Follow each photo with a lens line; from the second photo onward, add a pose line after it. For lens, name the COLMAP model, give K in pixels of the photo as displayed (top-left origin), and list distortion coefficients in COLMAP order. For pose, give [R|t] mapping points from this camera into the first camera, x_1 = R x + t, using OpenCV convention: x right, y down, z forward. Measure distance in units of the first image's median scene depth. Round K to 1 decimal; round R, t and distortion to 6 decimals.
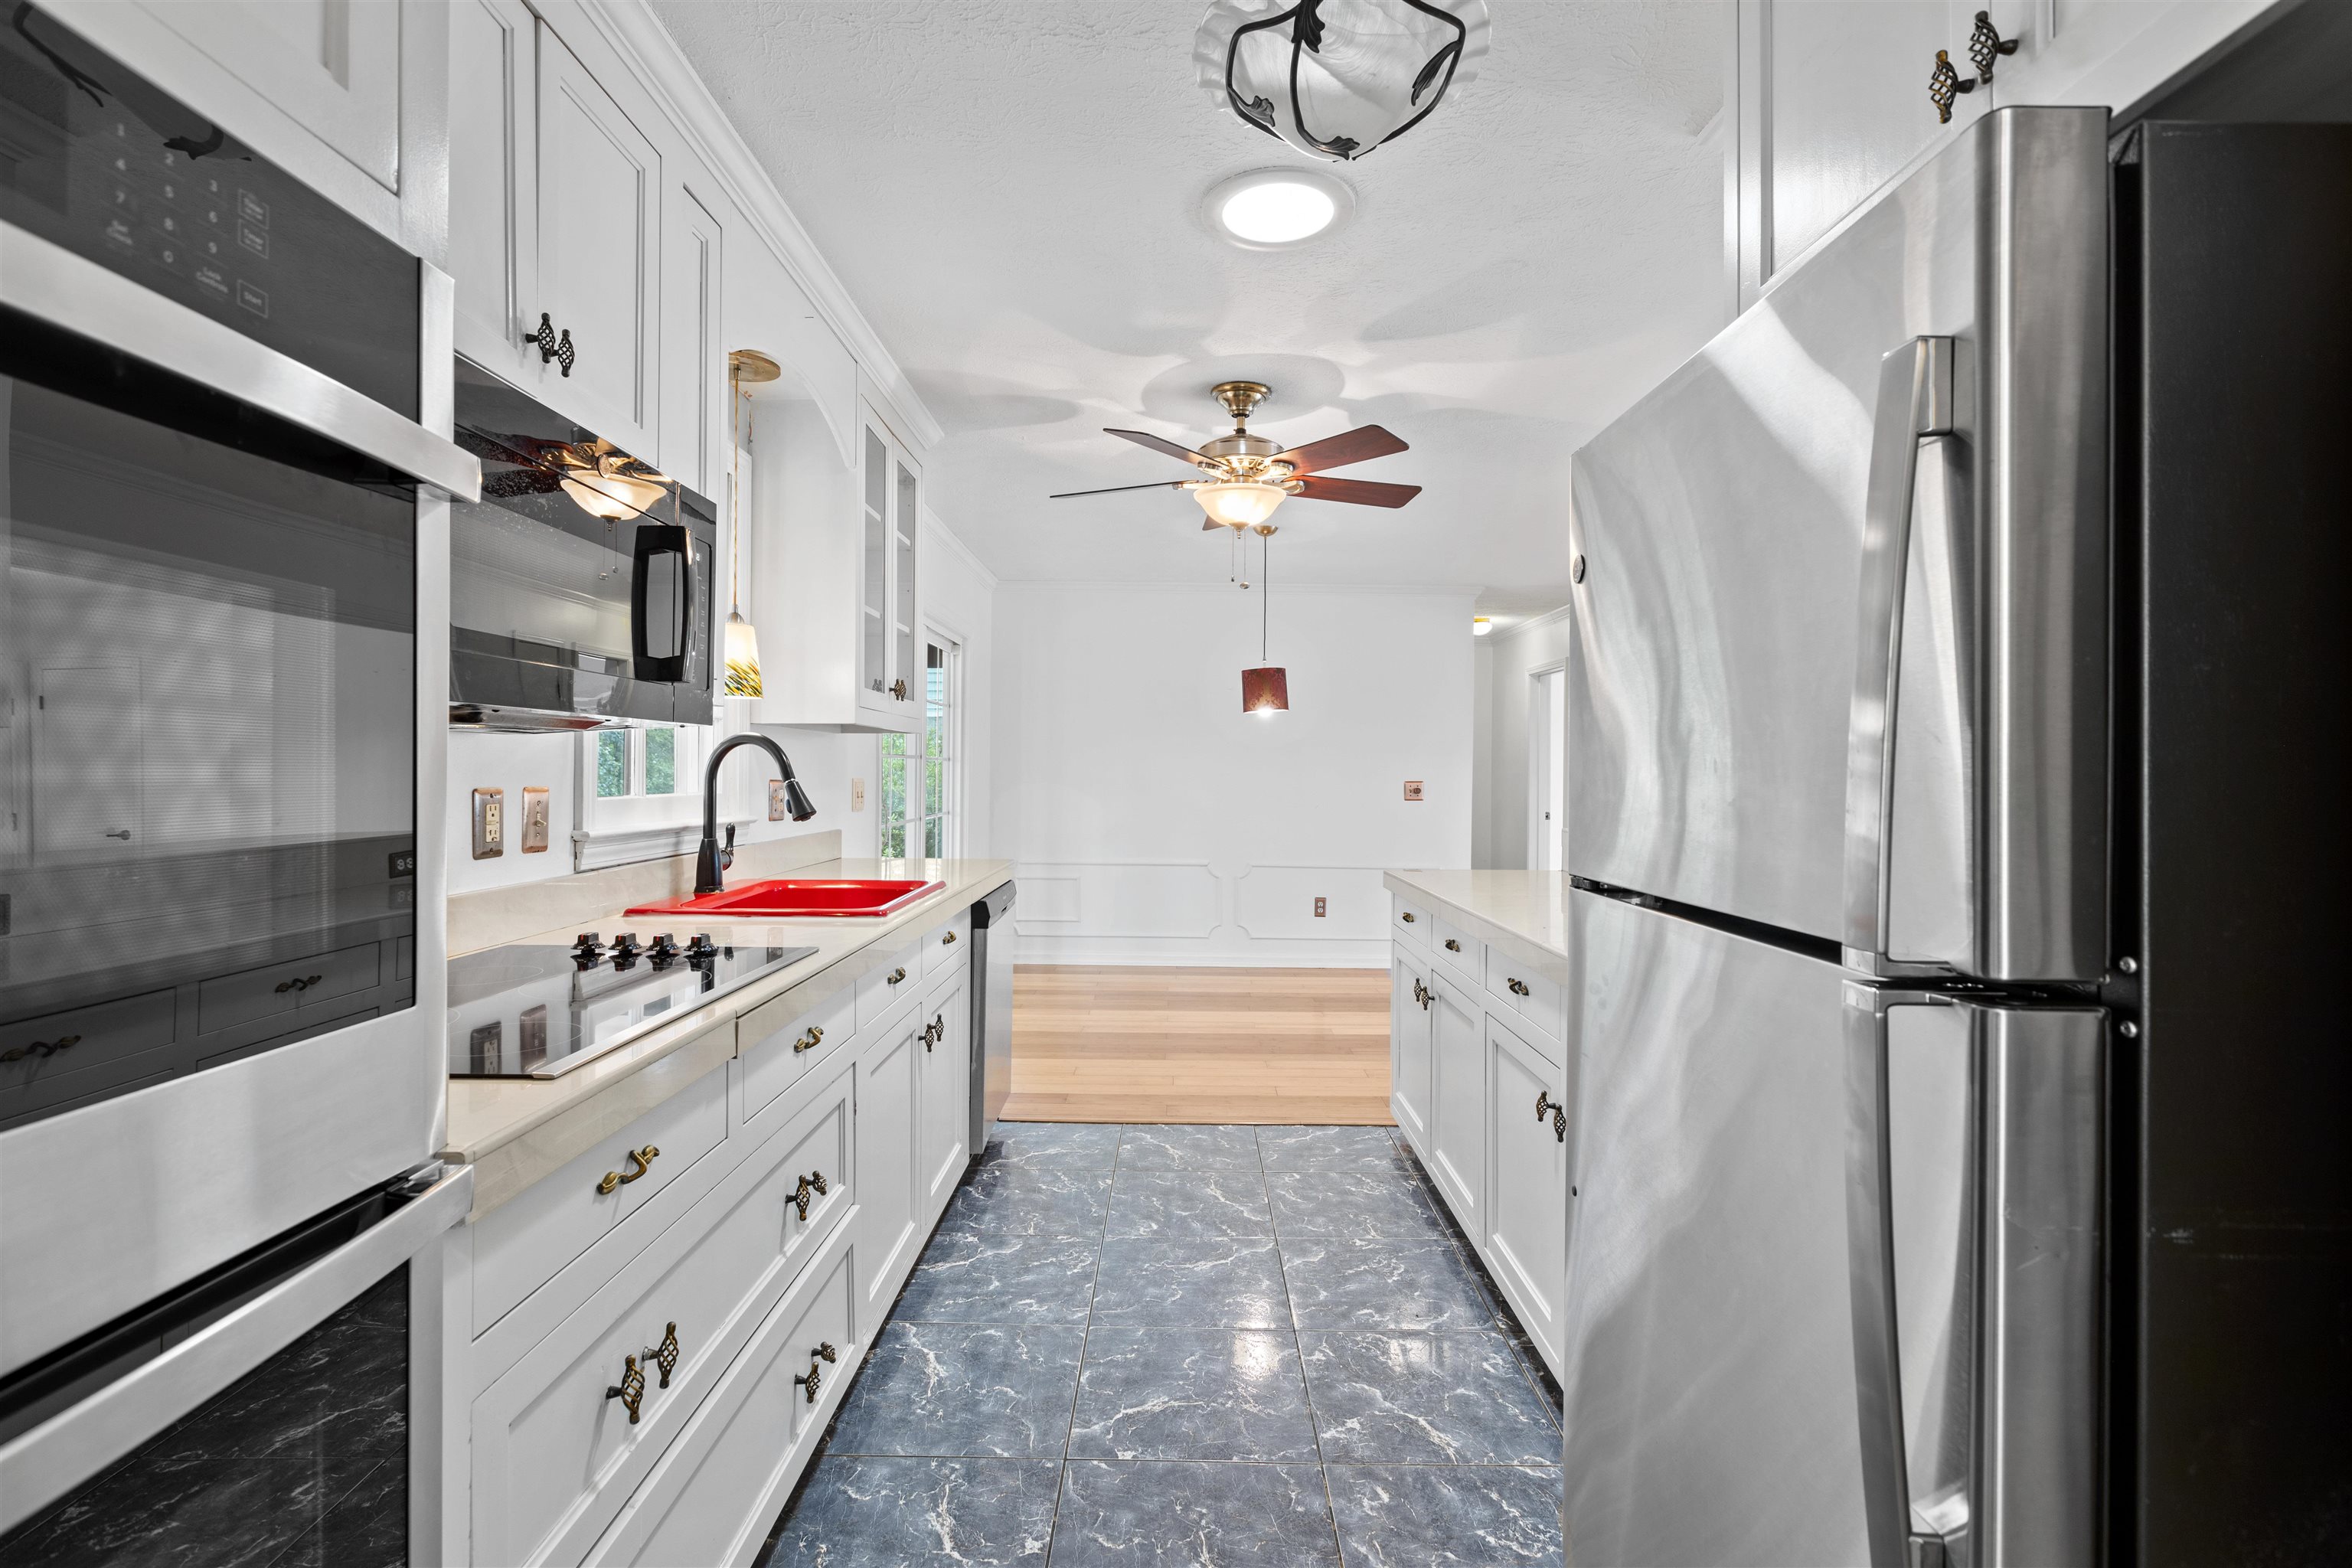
lens RADIAL K [[1058.5, 0, 1172.4], [0, 1058.5, 763.2], [0, 0, 1]] dist [0.000087, -0.000724]
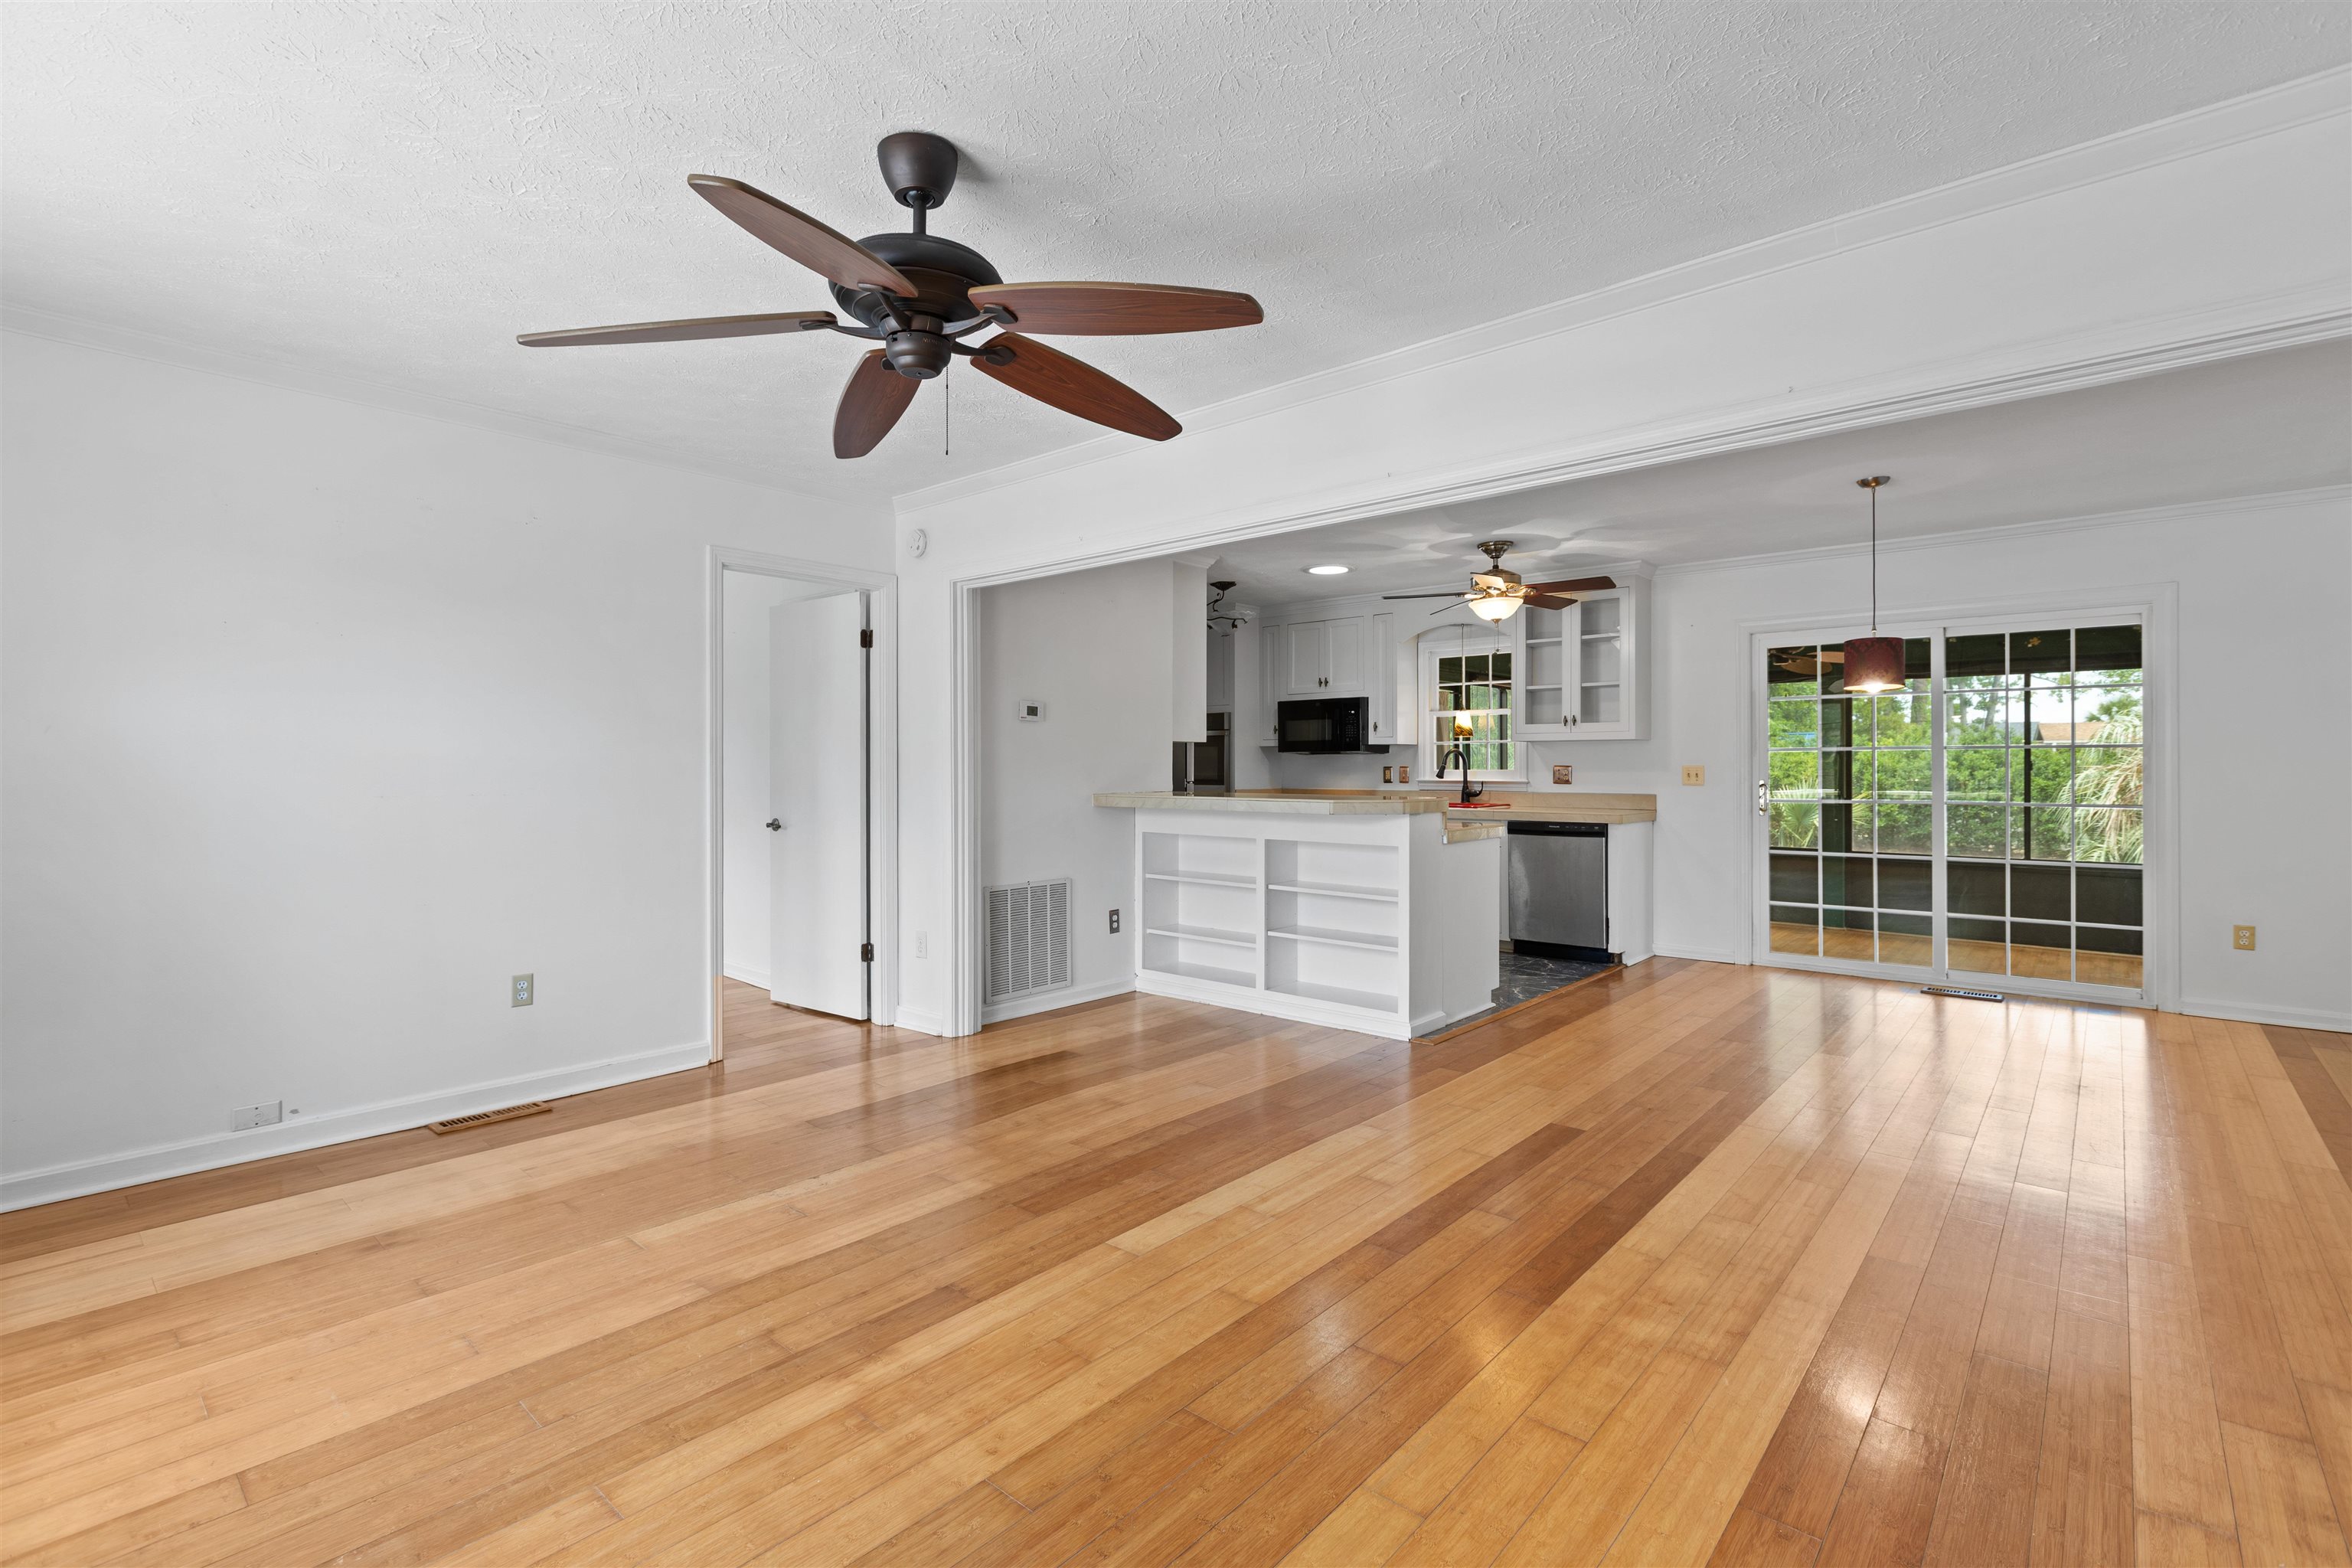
lens RADIAL K [[1058.5, 0, 1172.4], [0, 1058.5, 763.2], [0, 0, 1]] dist [0.000087, -0.000724]
pose [[-0.663323, -0.010381, -0.748261, 1.839554], [0.002001, 0.999876, -0.015646, 0.042792], [0.748330, -0.011875, -0.663220, 1.864257]]
